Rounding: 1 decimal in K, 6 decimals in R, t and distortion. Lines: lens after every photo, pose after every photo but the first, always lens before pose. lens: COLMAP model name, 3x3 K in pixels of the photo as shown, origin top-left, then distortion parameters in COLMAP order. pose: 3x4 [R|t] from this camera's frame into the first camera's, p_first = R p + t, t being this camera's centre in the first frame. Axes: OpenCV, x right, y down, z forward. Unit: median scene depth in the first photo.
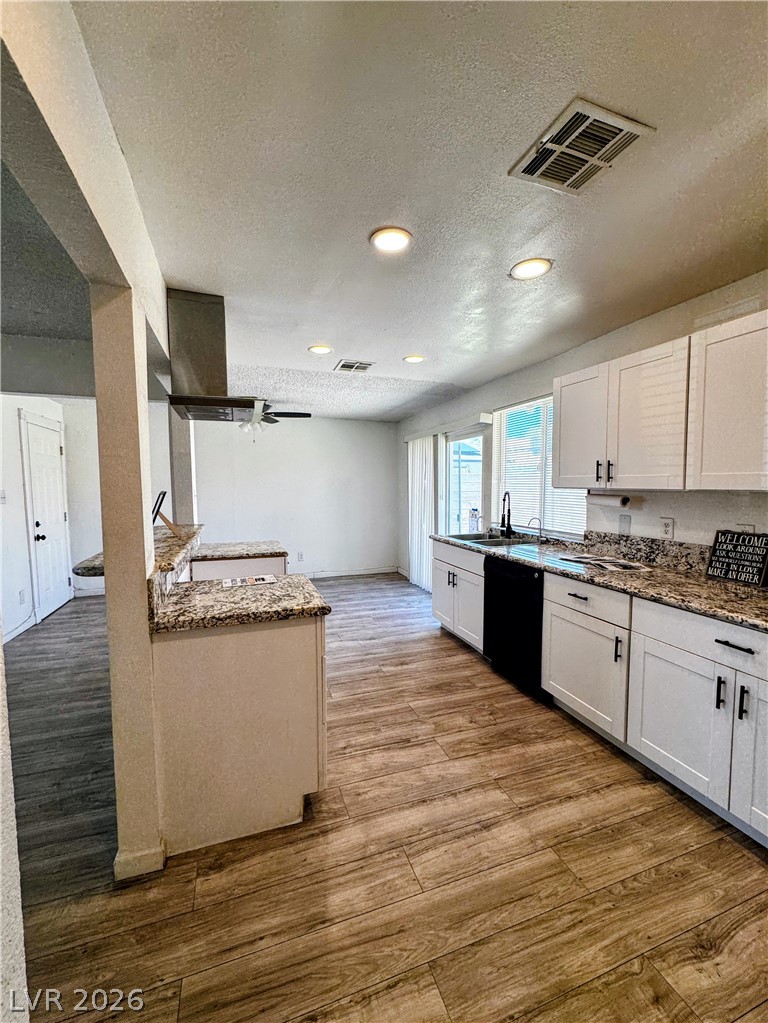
lens RADIAL K [[414.5, 0, 383.7], [0, 414.5, 511.4], [0, 0, 1]] dist [-0.004467, 0.001049]
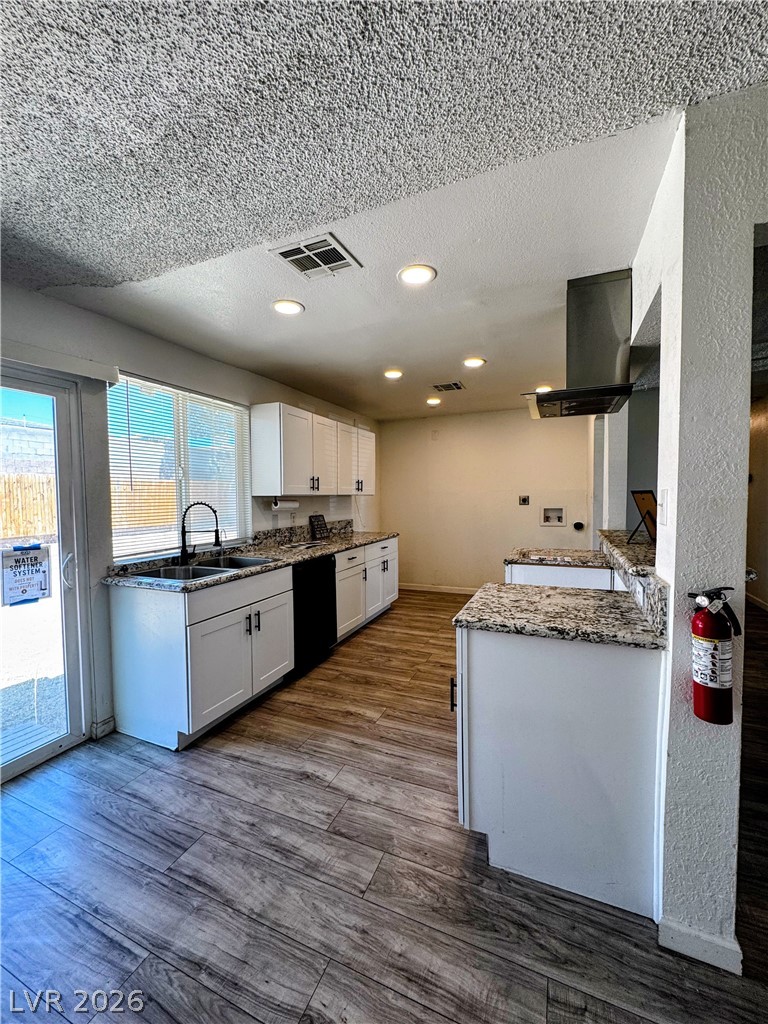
lens RADIAL K [[408.0, 0, 385.8], [0, 408.0, 511.0], [0, 0, 1]] dist [-0.004201, 0.000718]
pose [[-0.734206, -0.013274, 0.678797, -0.700872], [0.061049, 0.994468, 0.085479, -0.110273], [-0.676176, 0.104199, -0.729334, 1.953458]]
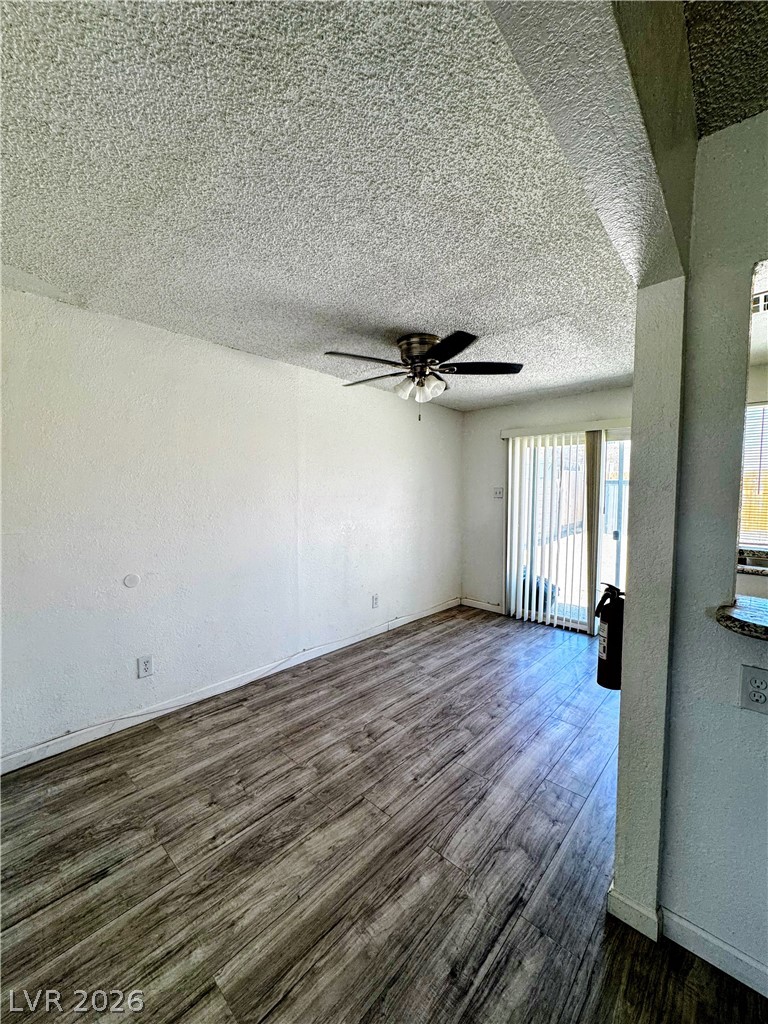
lens RADIAL K [[408.0, 0, 383.0], [0, 408.0, 514.3], [0, 0, 1]] dist [-0.004201, 0.000718]
pose [[0.886583, -0.018159, 0.462212, -1.210039], [0.019578, 0.999807, 0.001725, -0.075264], [-0.462154, 0.007520, 0.886768, 1.040380]]
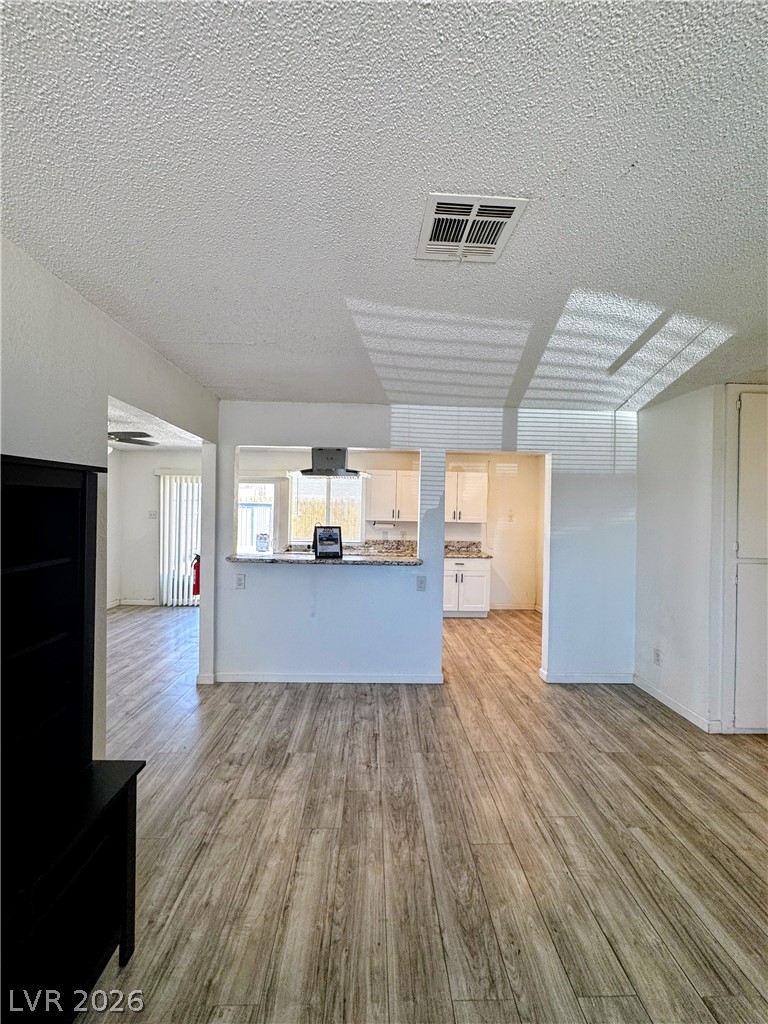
lens RADIAL K [[408.0, 0, 383.8], [0, 408.0, 512.3], [0, 0, 1]] dist [-0.004201, 0.000718]
pose [[0.305683, 0.009472, 0.952086, -1.836910], [0.043997, 0.998742, -0.024062, -0.051625], [-0.951116, 0.049244, 0.304882, 0.322700]]
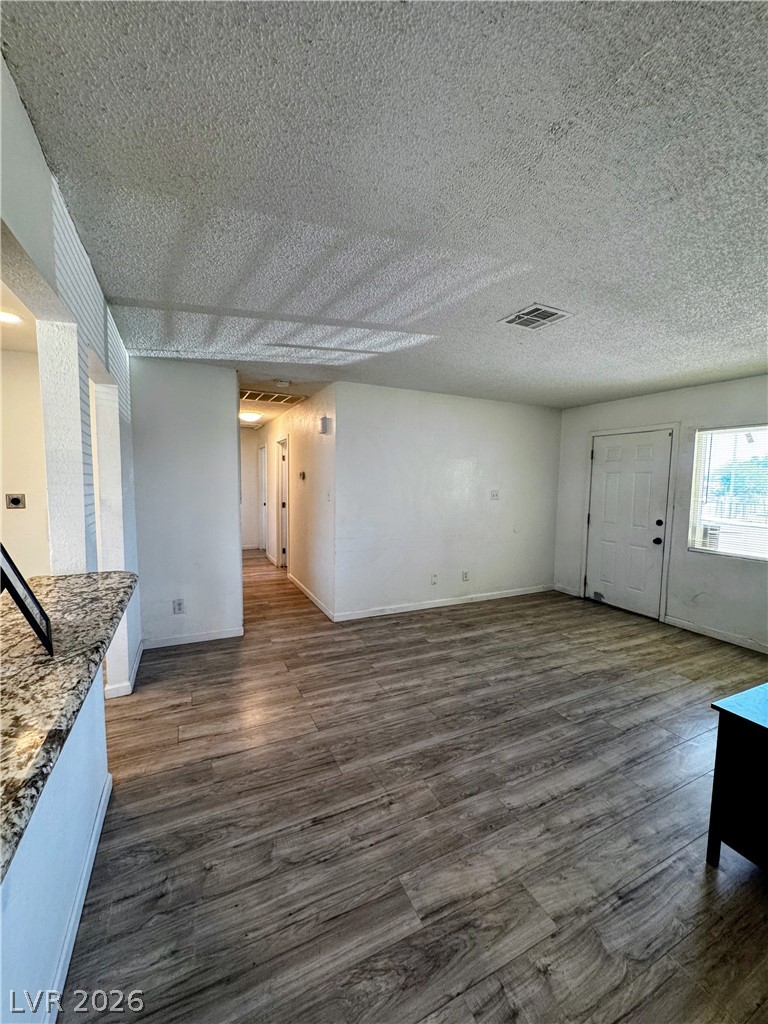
lens RADIAL K [[408.0, 0, 384.5], [0, 408.0, 511.2], [0, 0, 1]] dist [-0.004201, 0.000718]
pose [[-0.993517, 0.000419, -0.113685, -0.822049], [-0.016187, 0.989284, 0.145102, -0.117828], [0.112528, 0.146002, -0.982864, 1.345055]]
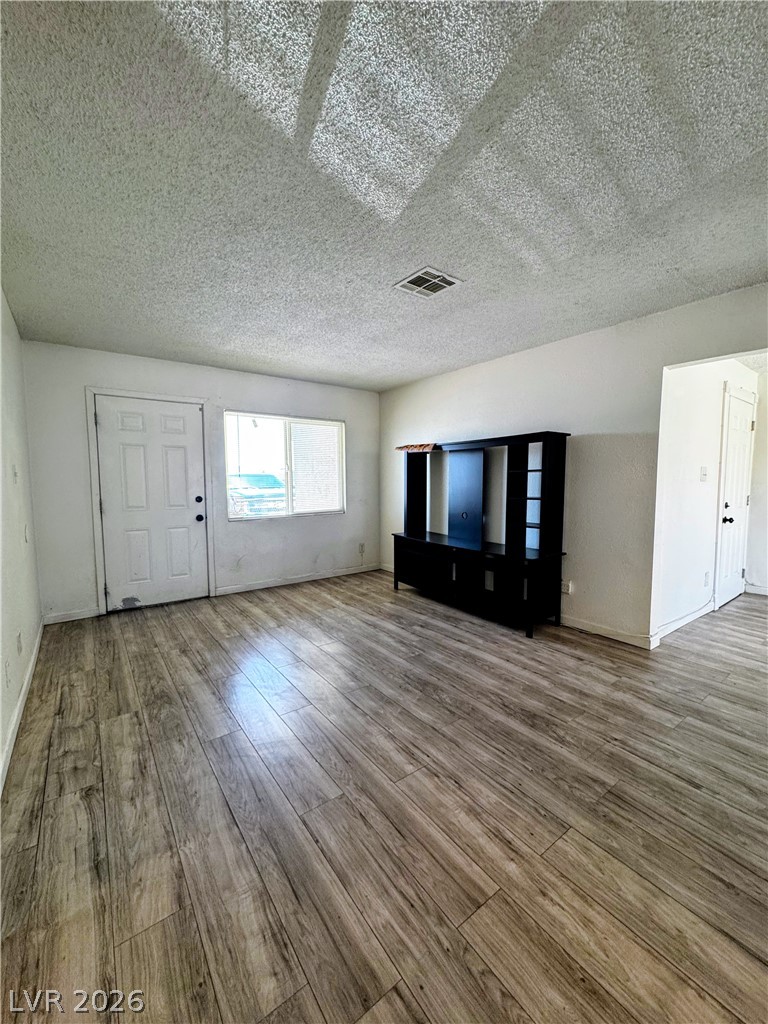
lens RADIAL K [[408.0, 0, 382.9], [0, 408.0, 513.7], [0, 0, 1]] dist [-0.004201, 0.000718]
pose [[0.288960, 0.085822, -0.953486, -0.326591], [-0.062838, 0.995526, 0.070563, 0.058531], [0.955277, 0.039525, 0.293060, -0.006131]]
